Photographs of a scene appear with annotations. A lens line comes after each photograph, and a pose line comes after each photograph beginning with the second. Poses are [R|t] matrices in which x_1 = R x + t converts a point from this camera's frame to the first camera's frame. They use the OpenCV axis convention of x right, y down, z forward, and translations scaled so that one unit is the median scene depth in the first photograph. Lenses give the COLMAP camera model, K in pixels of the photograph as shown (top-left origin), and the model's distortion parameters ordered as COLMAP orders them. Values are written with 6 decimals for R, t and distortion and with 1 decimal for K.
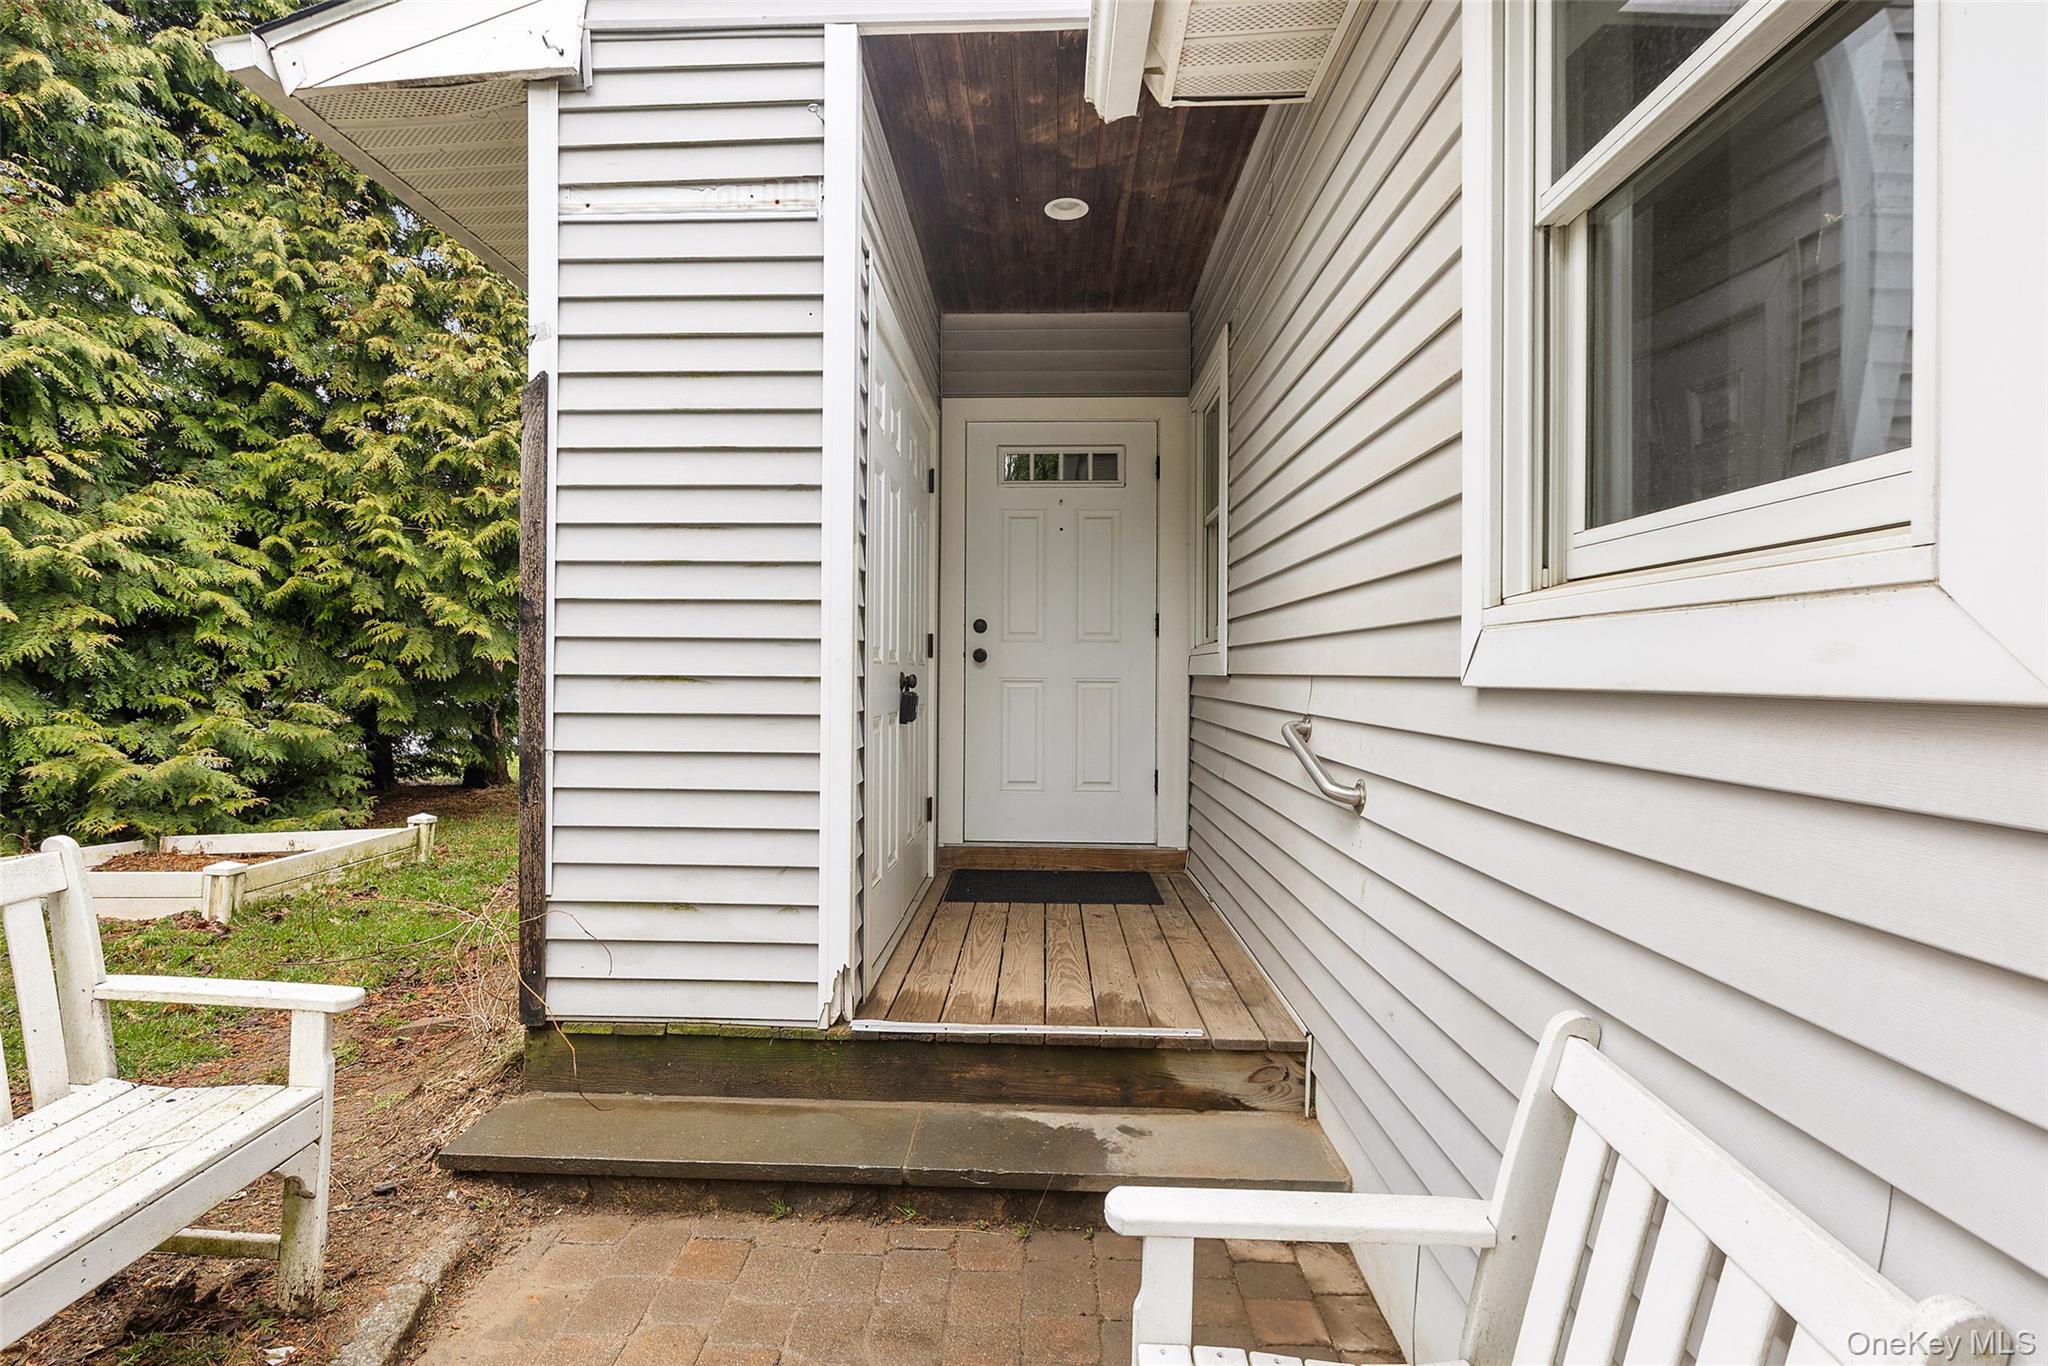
lens RADIAL K [[935.4, 0, 1013.5], [0, 935.4, 675.9], [0, 0, 1]] dist [0.000800, -0.001770]
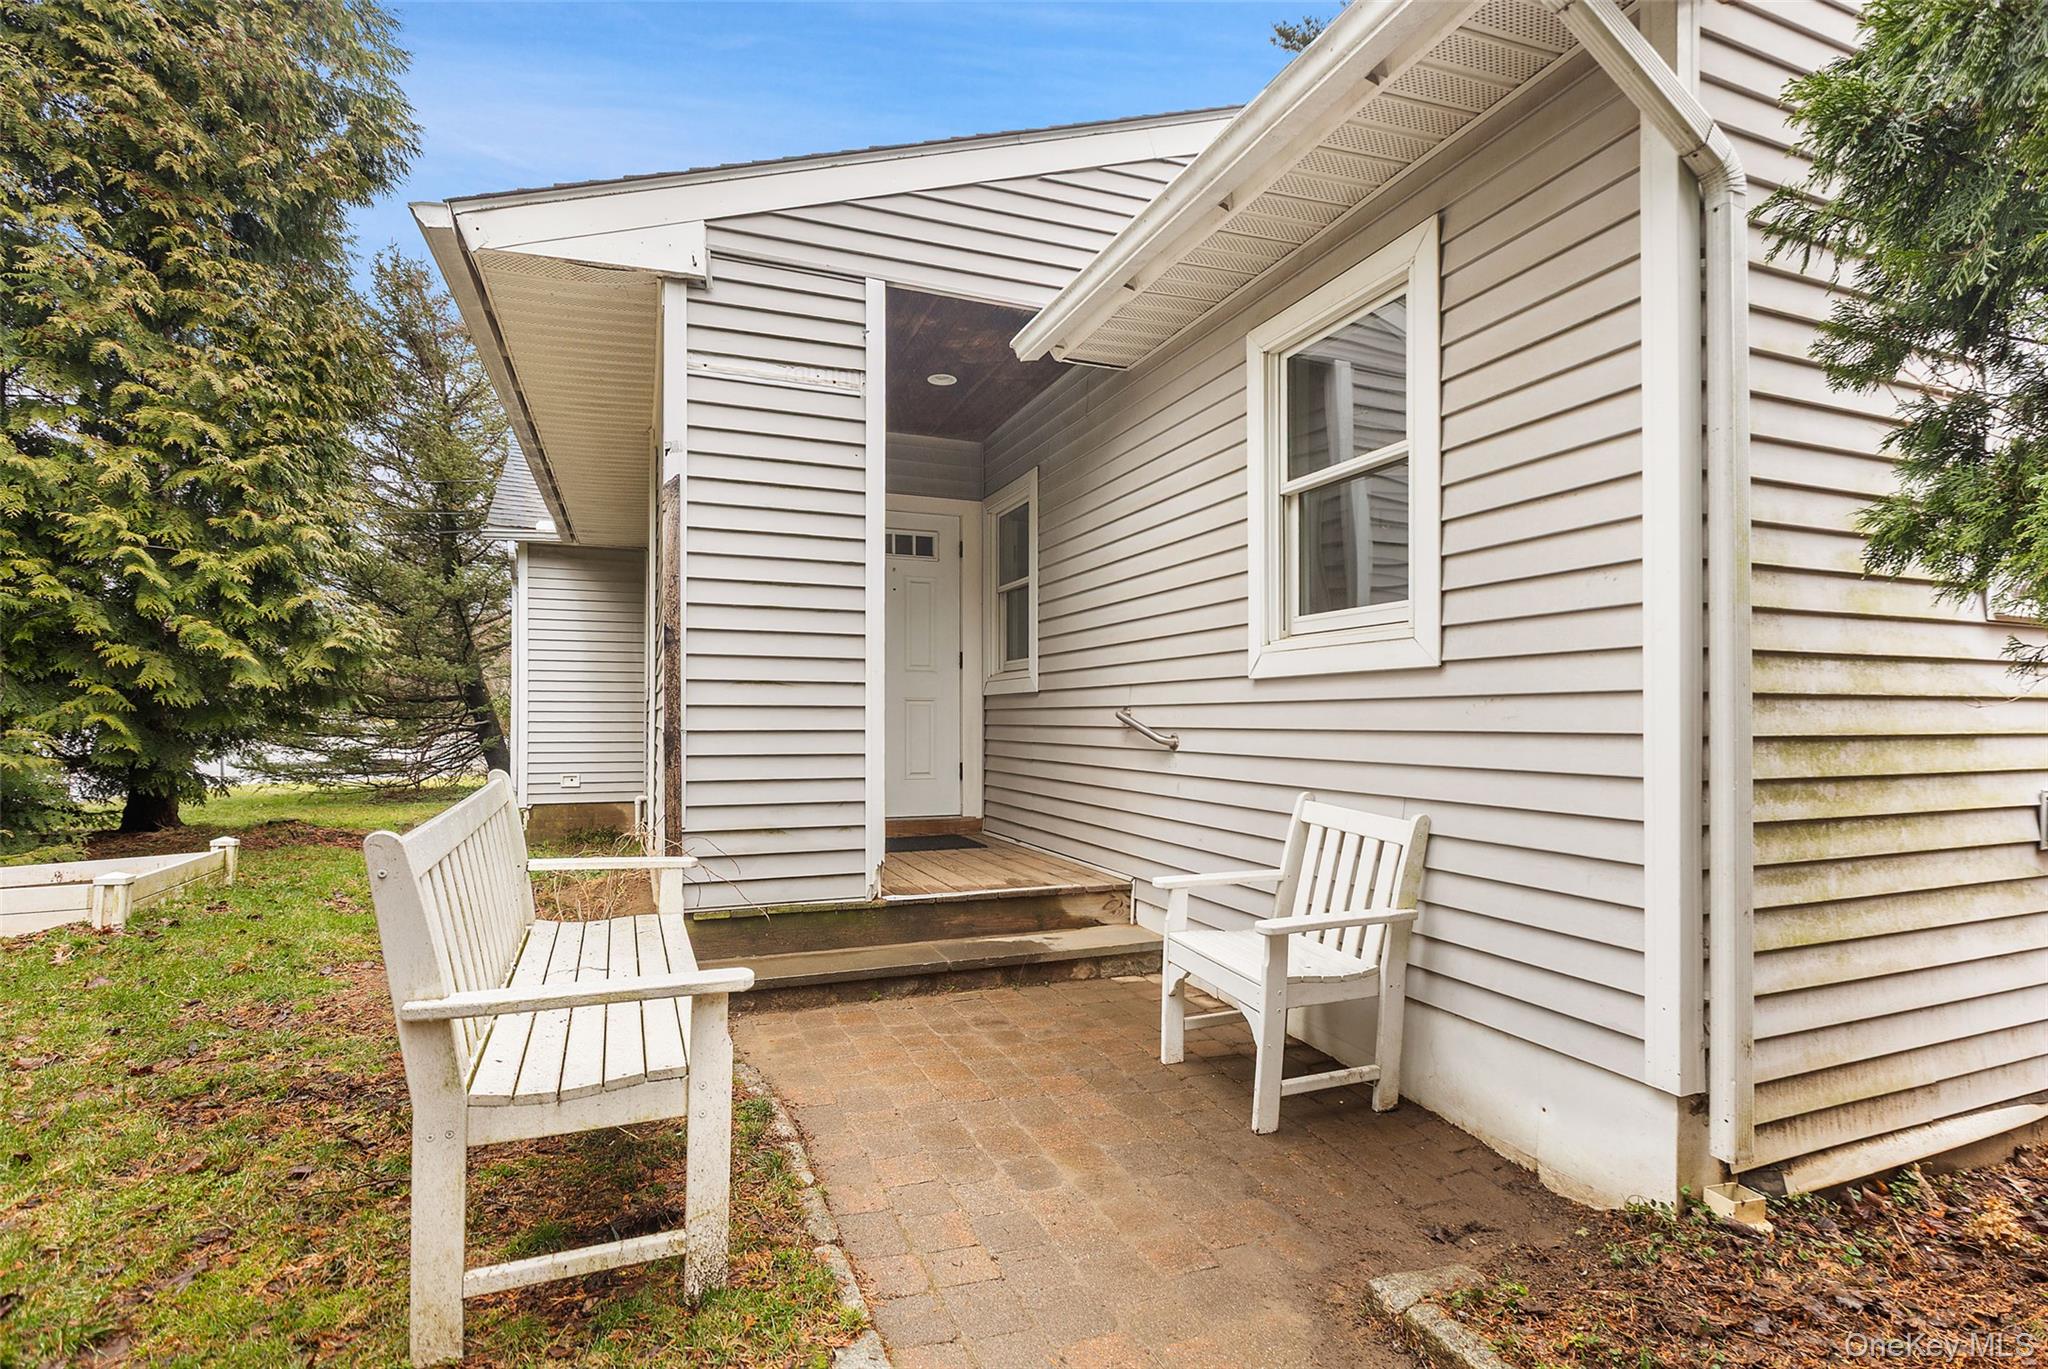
lens RADIAL K [[935.4, 0, 988.6], [0, 935.4, 716.6], [0, 0, 1]] dist [0.000800, -0.001770]
pose [[0.918696, -0.003145, 0.394954, -0.462442], [0.006357, 0.999957, -0.006824, 0.051745], [-0.394915, 0.008780, 0.918676, -0.399552]]
